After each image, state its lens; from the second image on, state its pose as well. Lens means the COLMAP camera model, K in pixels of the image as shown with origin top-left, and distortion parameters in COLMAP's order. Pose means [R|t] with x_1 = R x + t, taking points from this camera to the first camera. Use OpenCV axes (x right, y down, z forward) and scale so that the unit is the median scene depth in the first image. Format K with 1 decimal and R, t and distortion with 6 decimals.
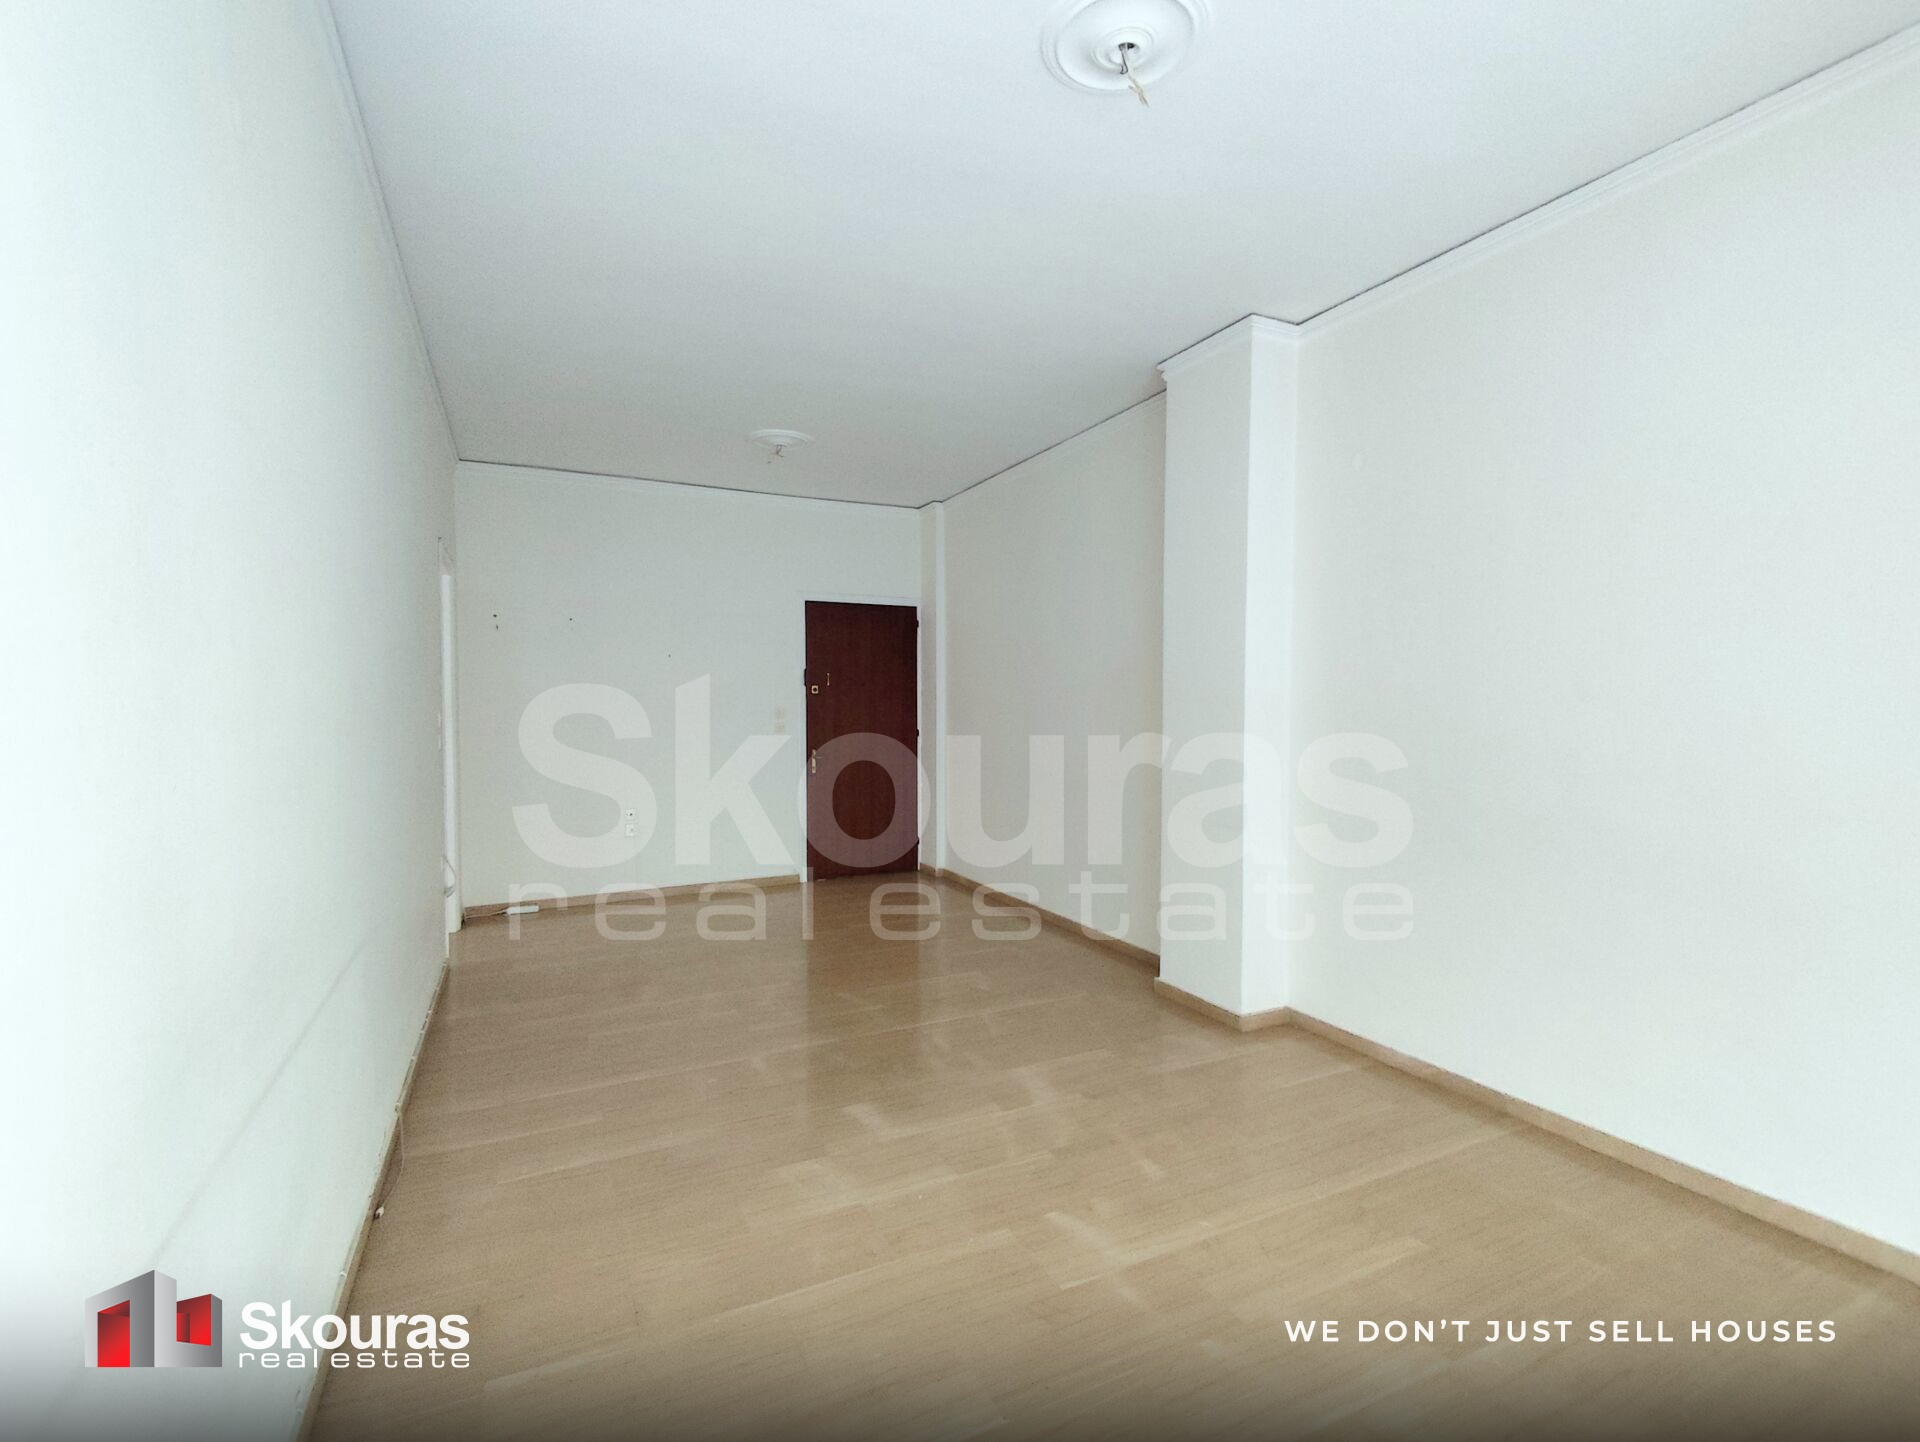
lens RADIAL K [[886.0, 0, 955.1], [0, 886.0, 719.7], [0, 0, 1]] dist [0.002453, -0.002928]
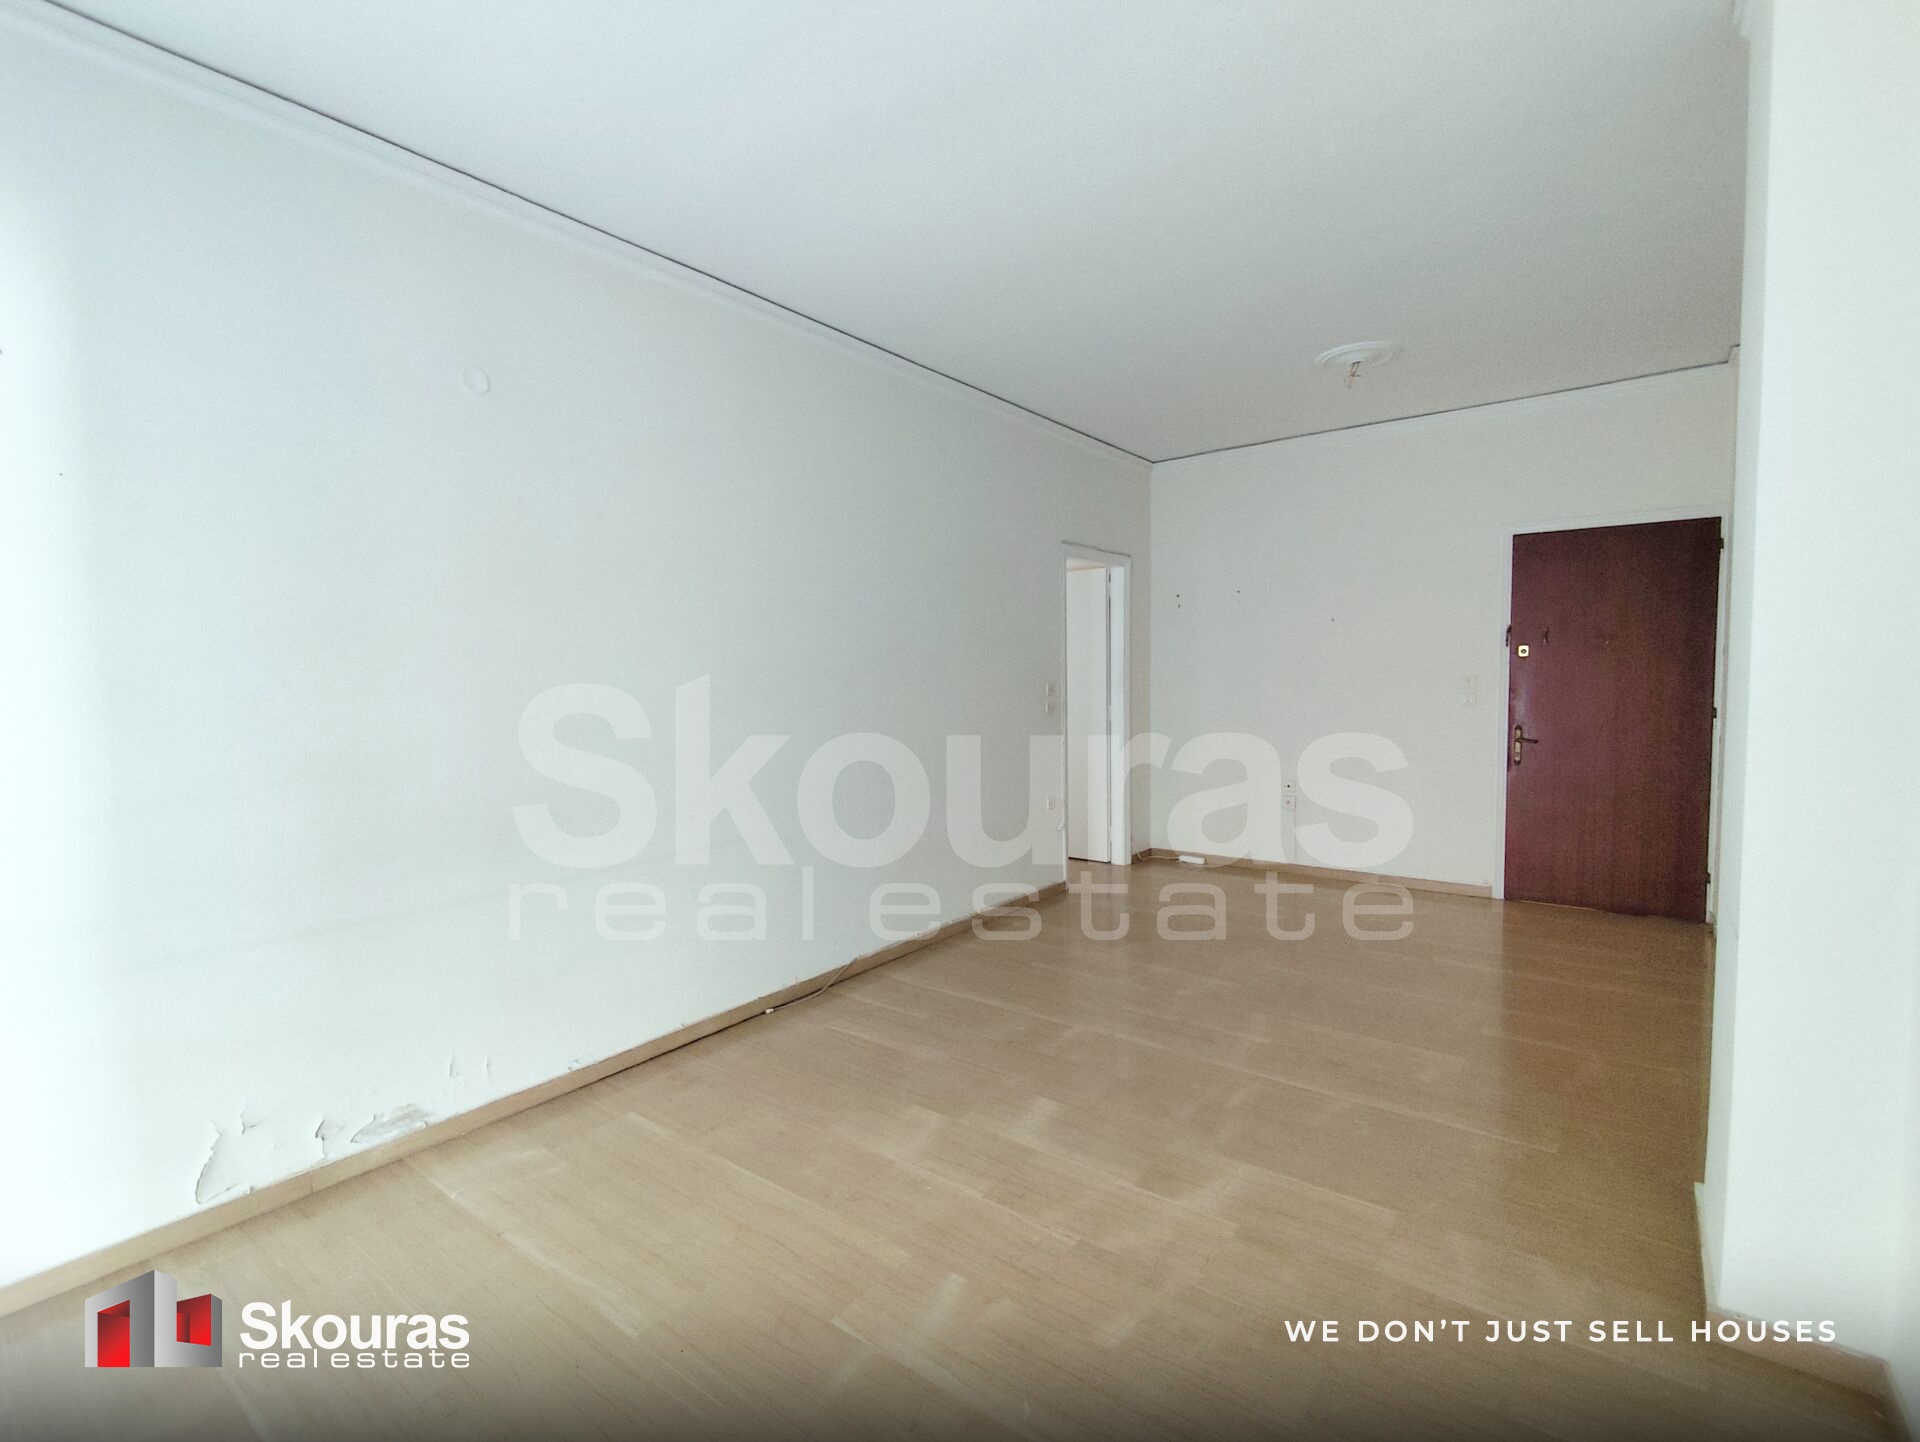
lens RADIAL K [[886.0, 0, 964.7], [0, 886.0, 704.6], [0, 0, 1]] dist [0.002453, -0.002928]
pose [[0.440123, 0.029038, -0.897468, 0.404717], [-0.006321, 0.999552, 0.029241, -0.008721], [0.897915, -0.007197, 0.440110, 0.298113]]
